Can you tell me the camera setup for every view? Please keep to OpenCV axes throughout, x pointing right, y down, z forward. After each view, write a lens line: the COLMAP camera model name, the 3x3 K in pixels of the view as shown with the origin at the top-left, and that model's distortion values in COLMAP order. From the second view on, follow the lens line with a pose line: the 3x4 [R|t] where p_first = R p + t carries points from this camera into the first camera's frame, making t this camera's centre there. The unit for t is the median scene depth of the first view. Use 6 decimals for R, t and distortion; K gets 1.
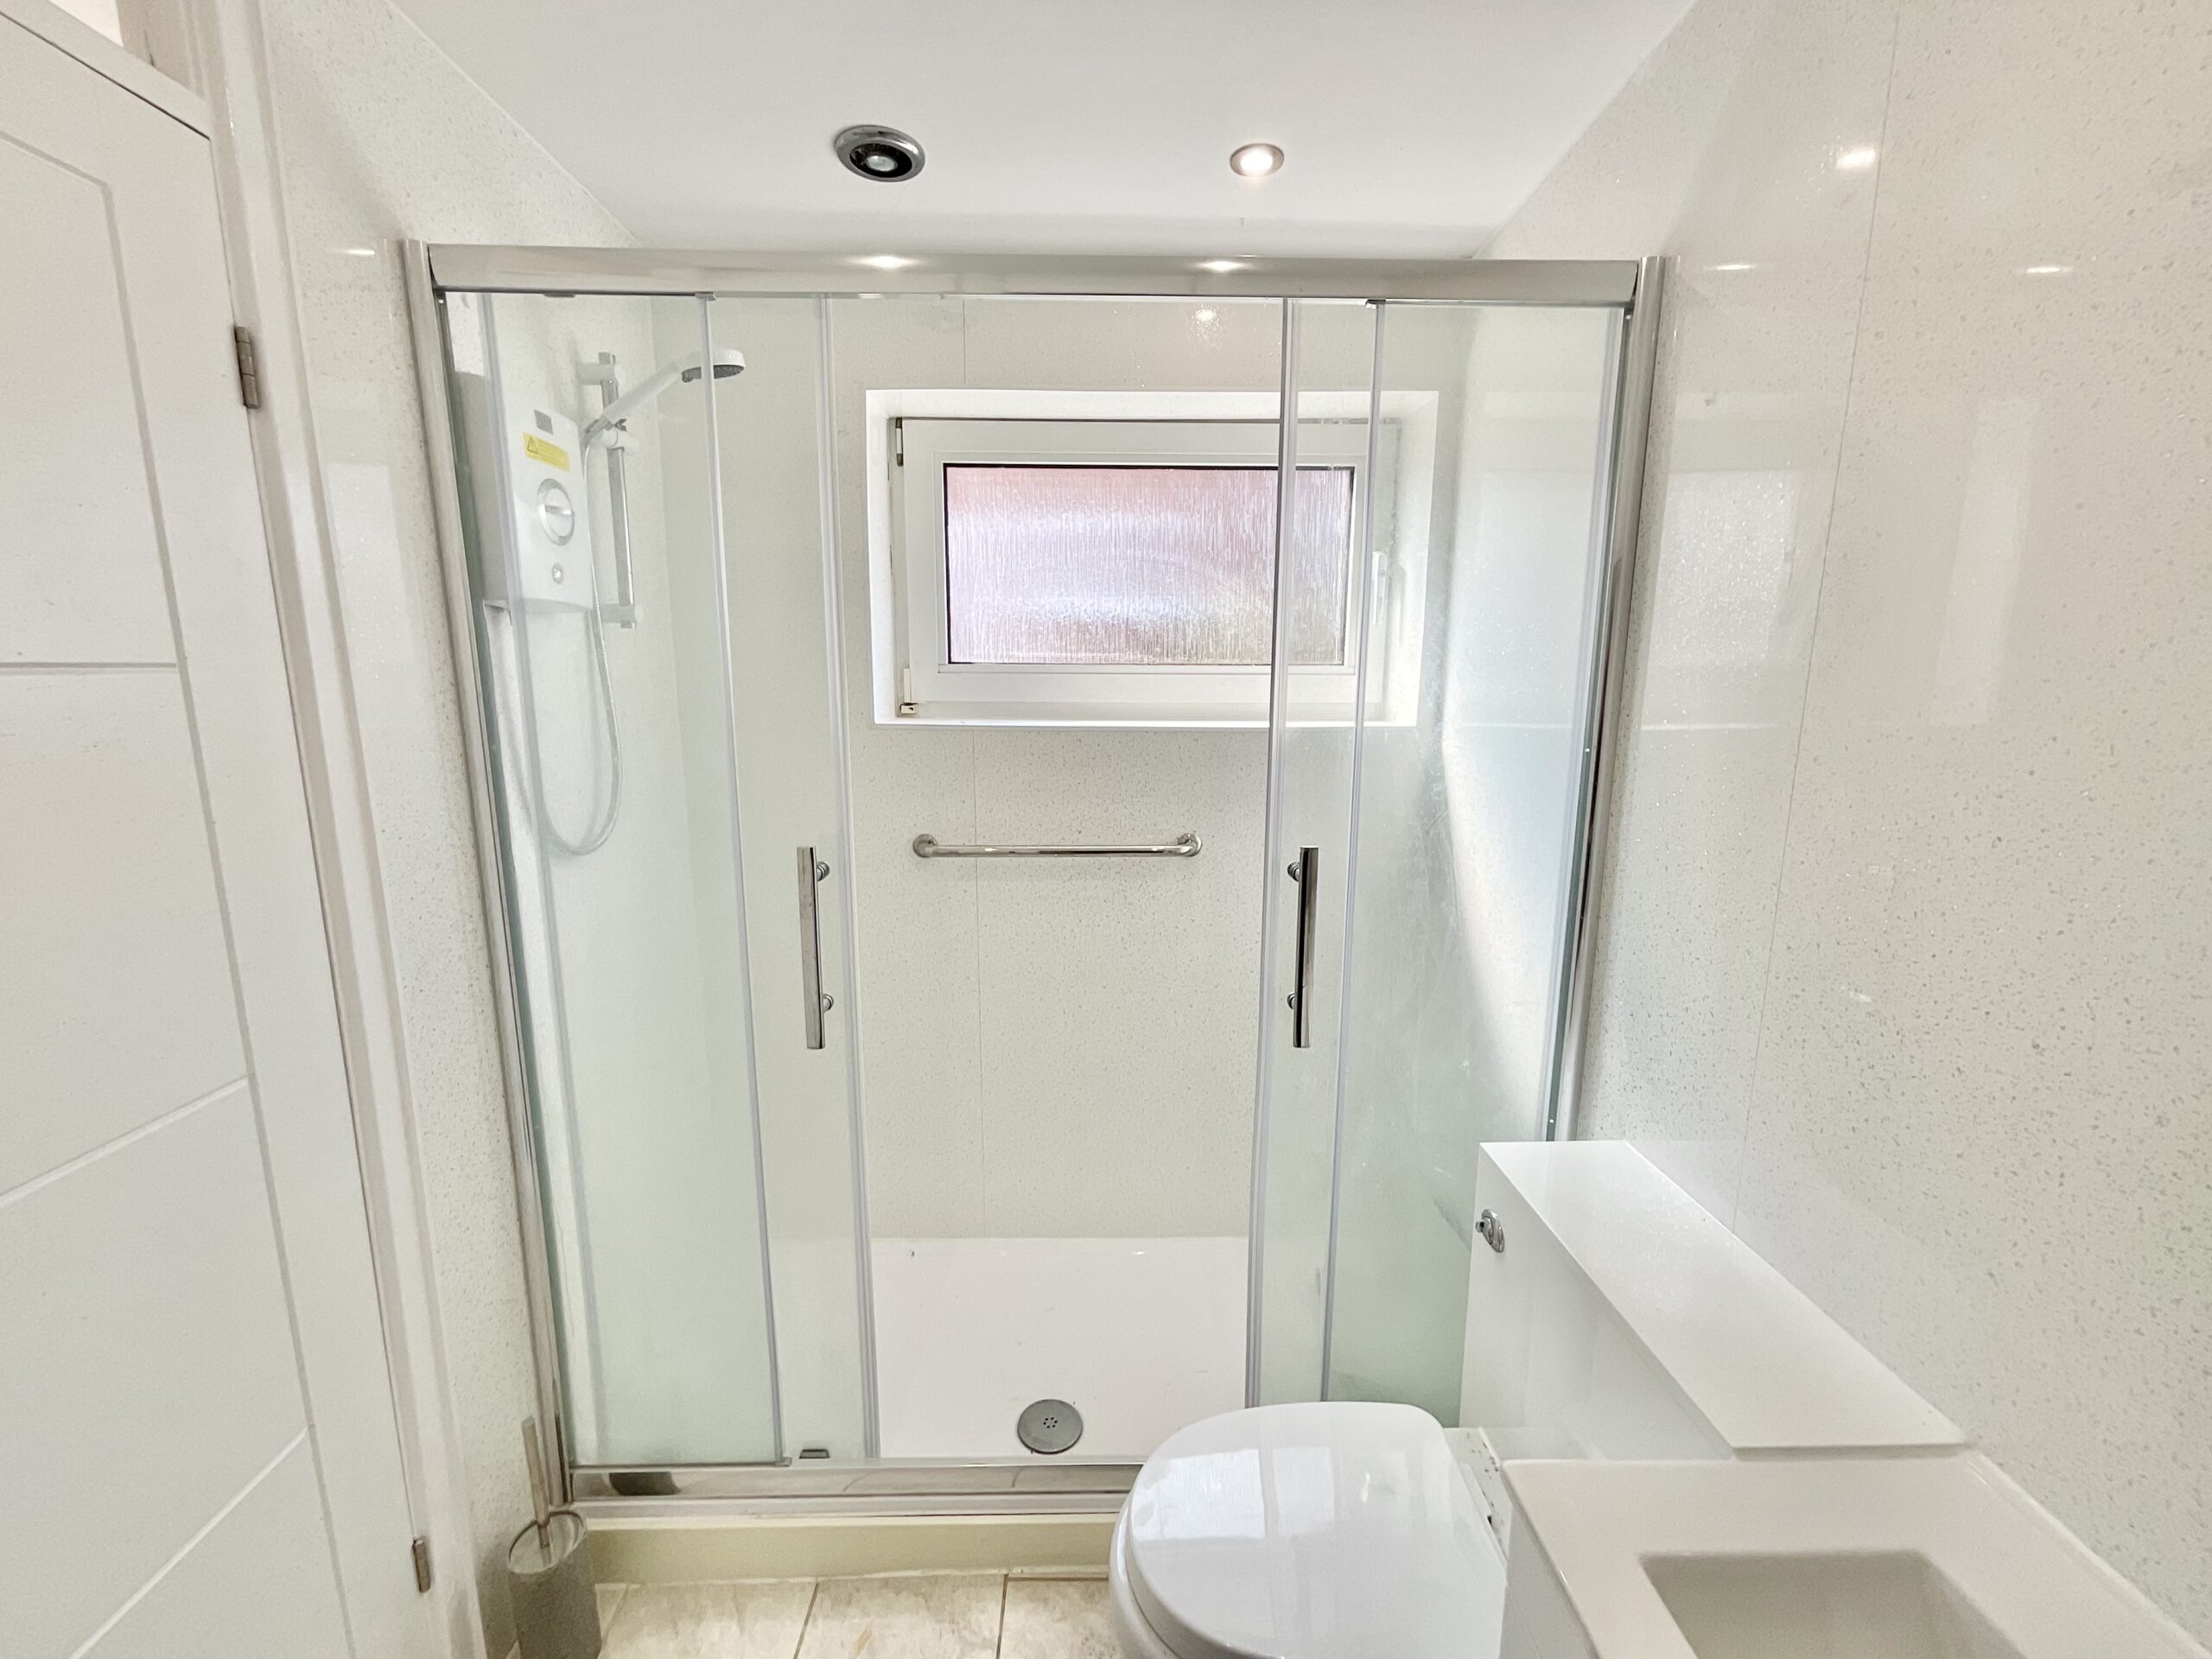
lens RADIAL K [[901.5, 0, 1106.0], [0, 901.5, 829.3], [0, 0, 1]] dist [0.000187, 0.000226]
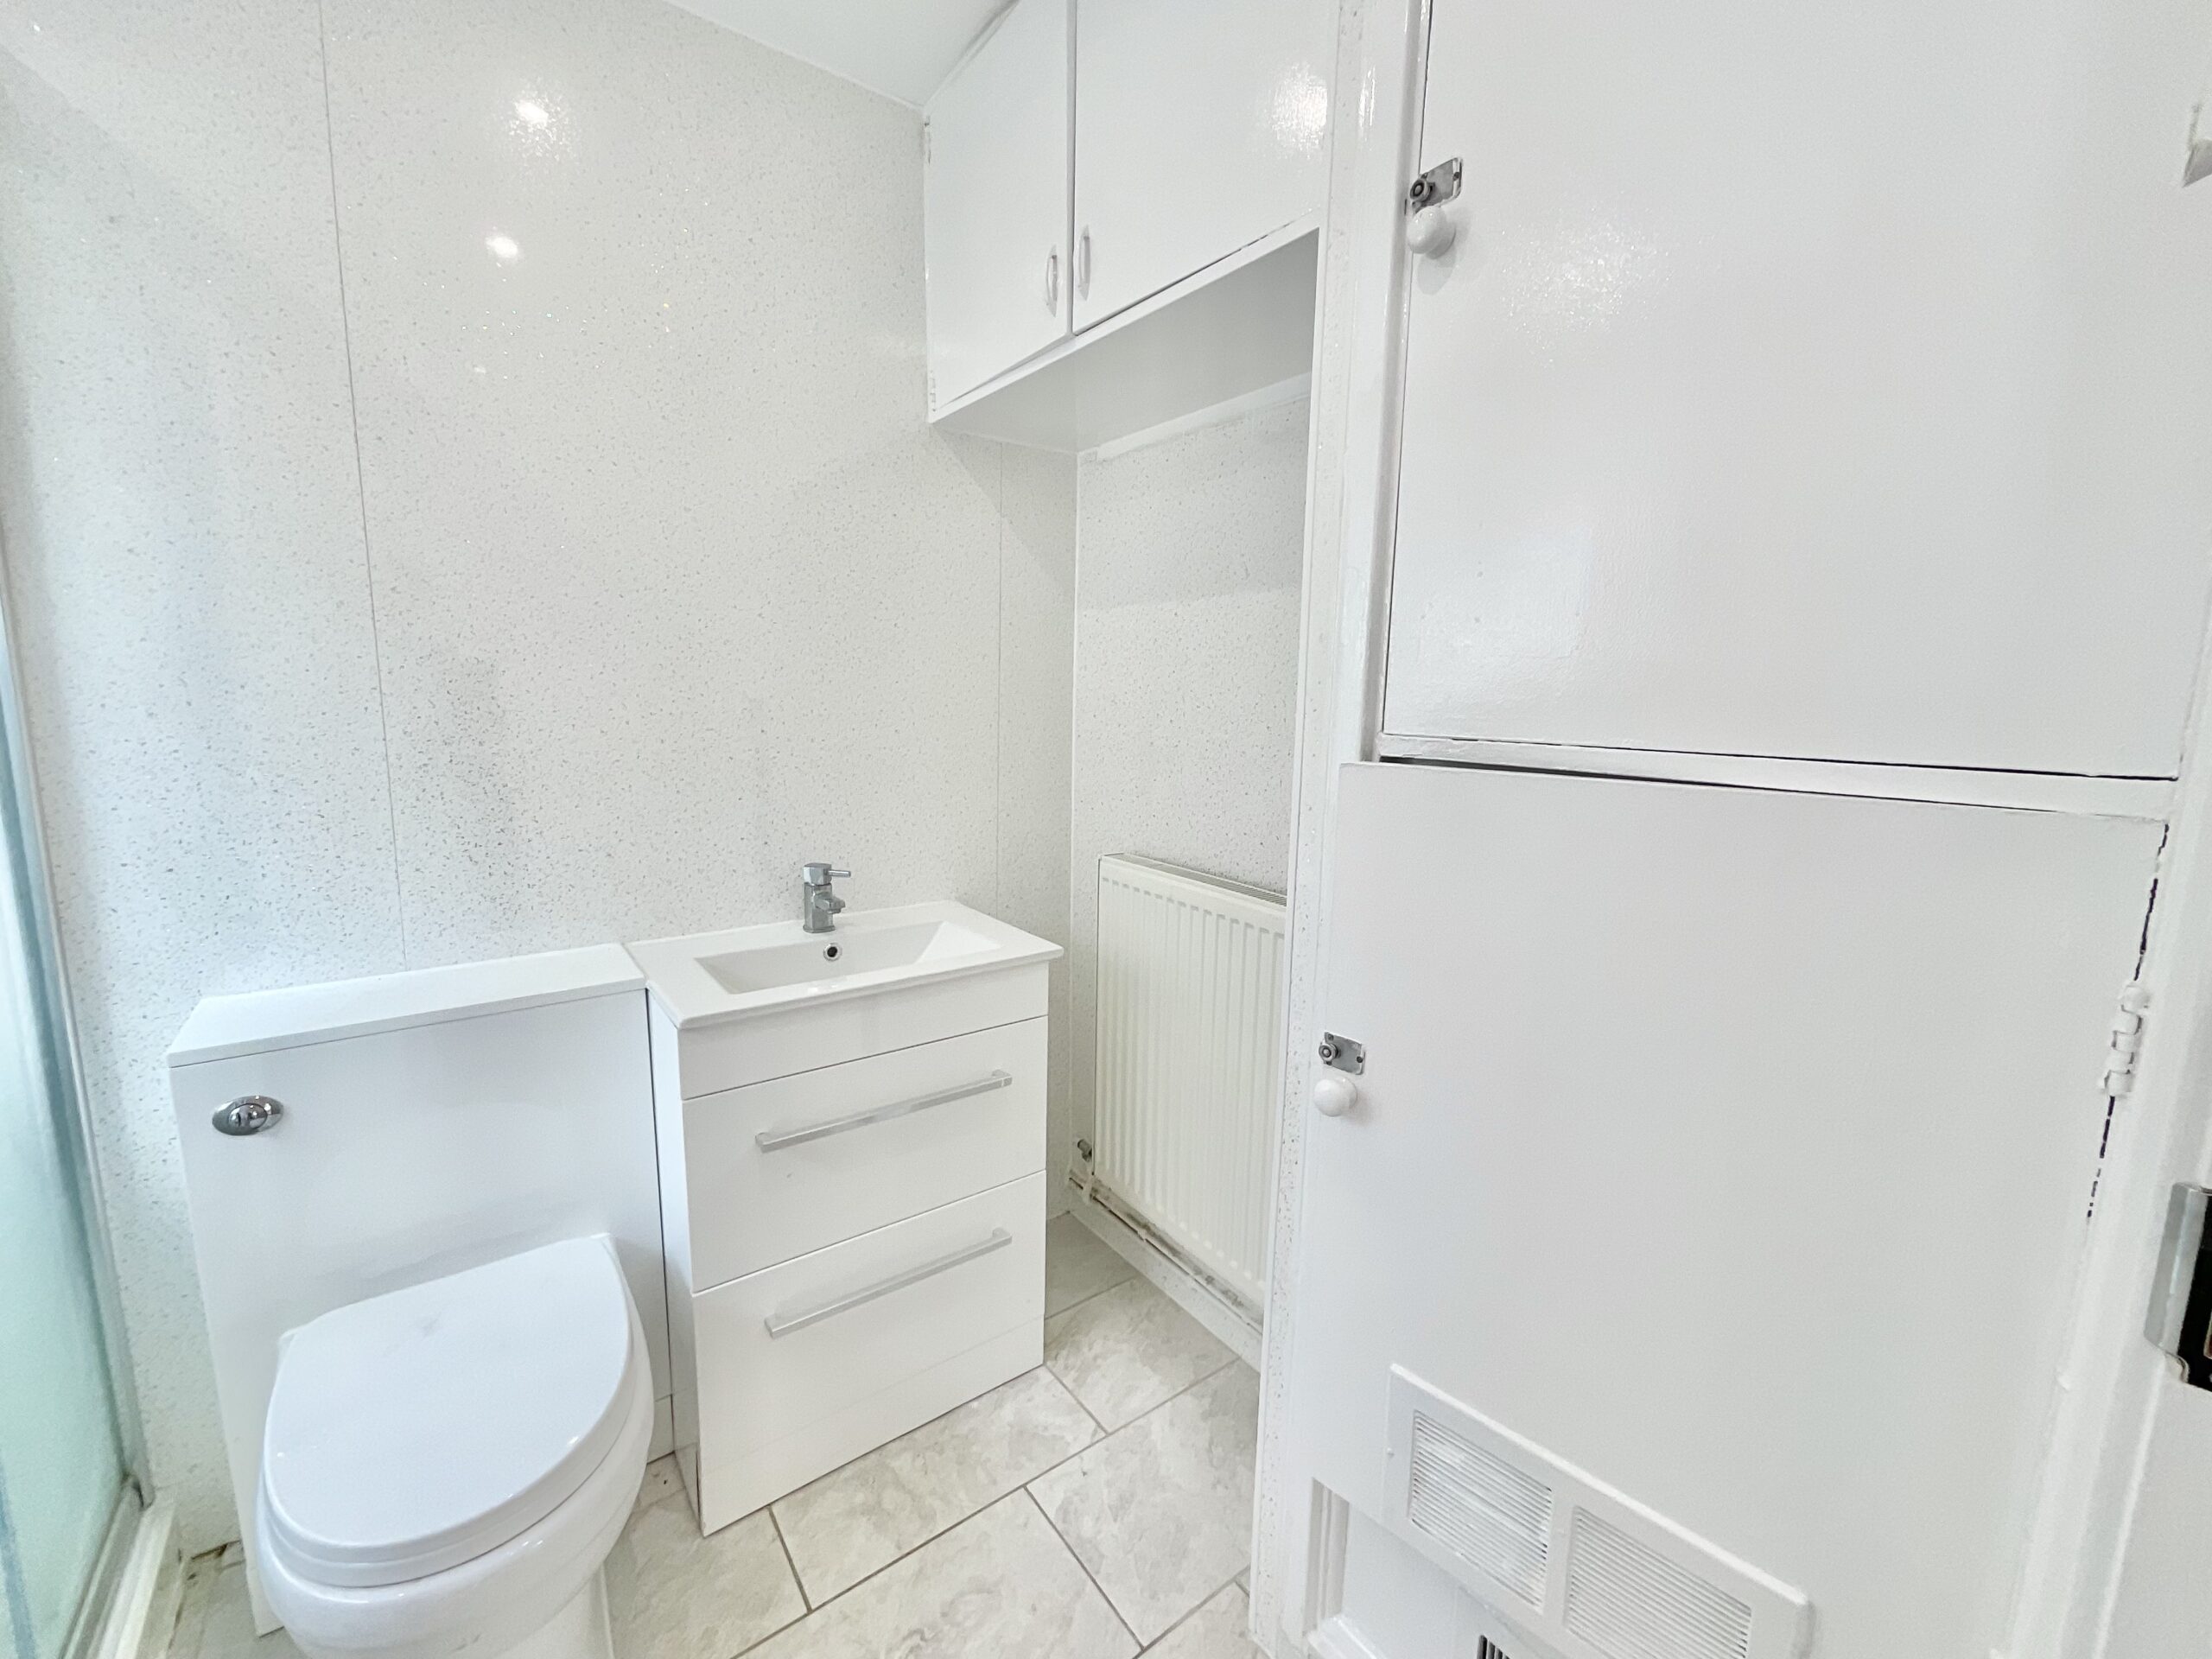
lens RADIAL K [[901.5, 0, 1107.2], [0, 901.5, 827.0], [0, 0, 1]] dist [0.000187, 0.000226]
pose [[-0.583430, -0.136462, 0.800617, -0.940451], [0.117034, 0.961368, 0.249147, 0.052353], [-0.803687, 0.239059, -0.544921, 0.905169]]
